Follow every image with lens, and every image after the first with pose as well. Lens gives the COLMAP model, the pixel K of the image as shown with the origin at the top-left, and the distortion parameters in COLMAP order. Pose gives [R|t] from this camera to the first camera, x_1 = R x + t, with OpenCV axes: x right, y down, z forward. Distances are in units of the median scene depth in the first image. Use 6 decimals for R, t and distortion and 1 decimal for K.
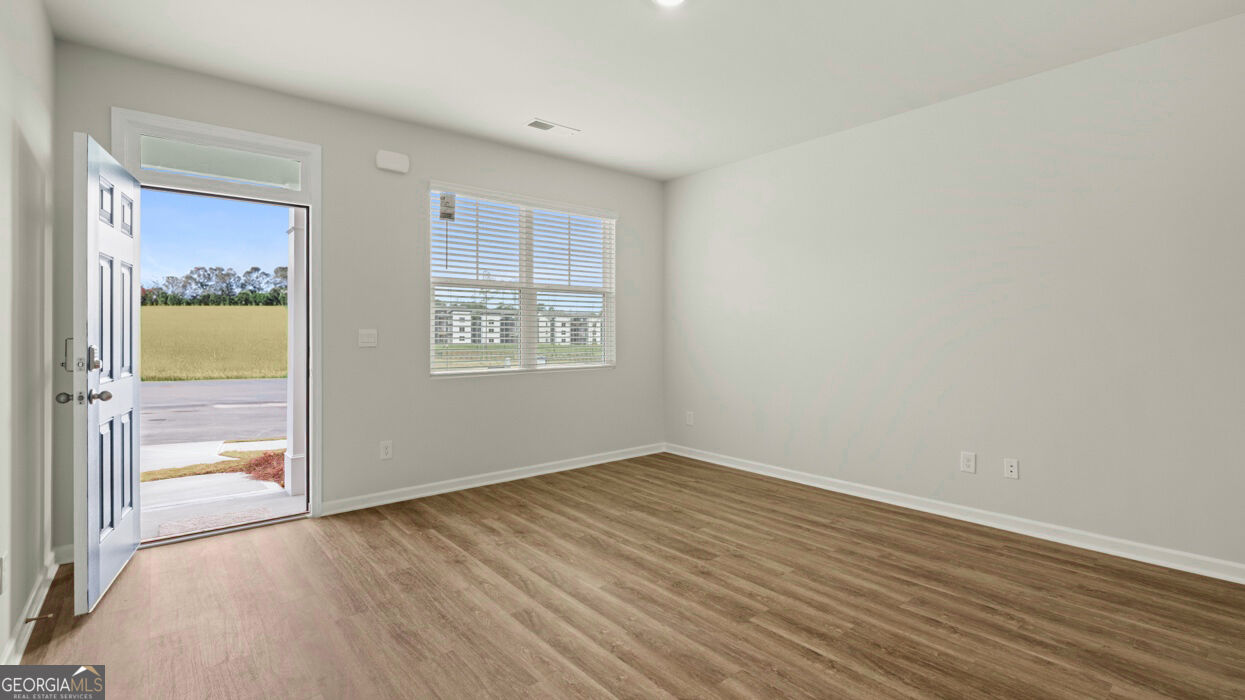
lens RADIAL K [[554.7, 0, 619.5], [0, 554.7, 330.0], [0, 0, 1]] dist [-0.004525, -0.000141]
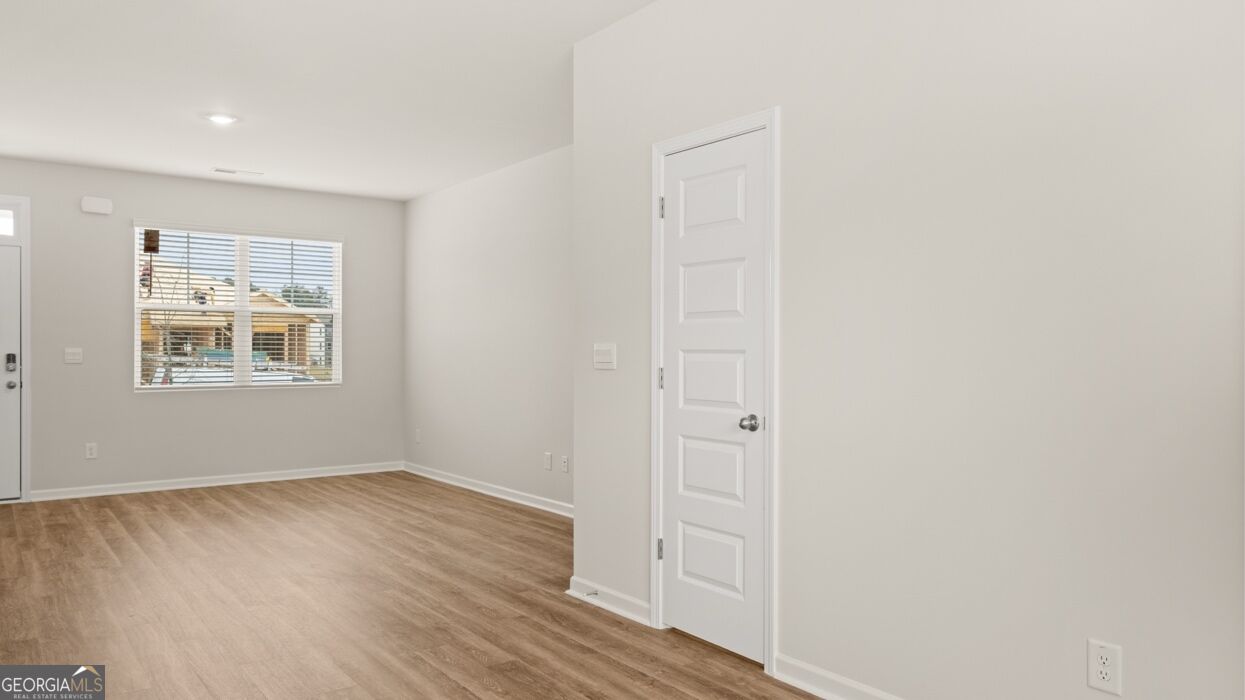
lens RADIAL K [[829.9, 0, 622.5], [0, 829.9, 350.0], [0, 0, 1]] dist [-0.023437, -0.004116]
pose [[0.999499, 0.003056, -0.031500, 0.864293], [-0.002999, 0.999994, 0.001870, -0.005412], [0.031505, -0.001775, 0.999502, -0.801857]]
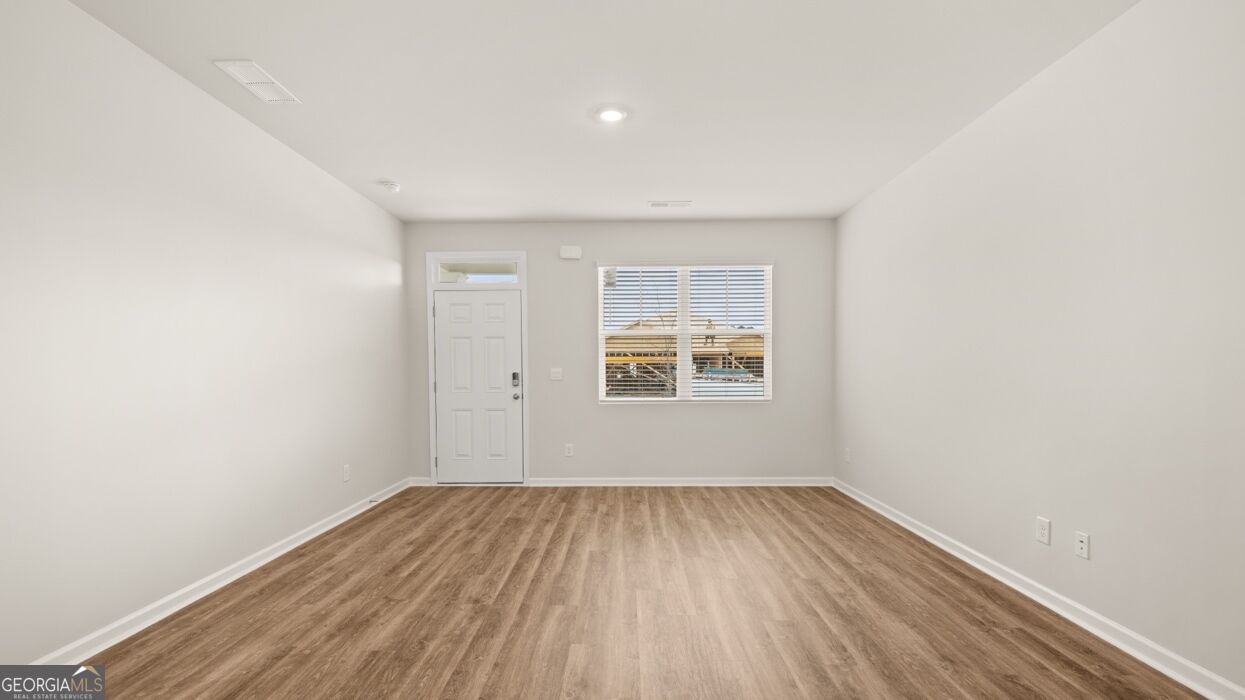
lens RADIAL K [[527.3, 0, 620.4], [0, 527.3, 386.4], [0, 0, 1]] dist [0.000772, 0.000105]
pose [[0.763780, 0.016908, -0.645256, 0.665773], [0.007028, 0.999380, 0.034507, -0.000749], [0.645439, -0.030891, 0.763187, 0.025522]]
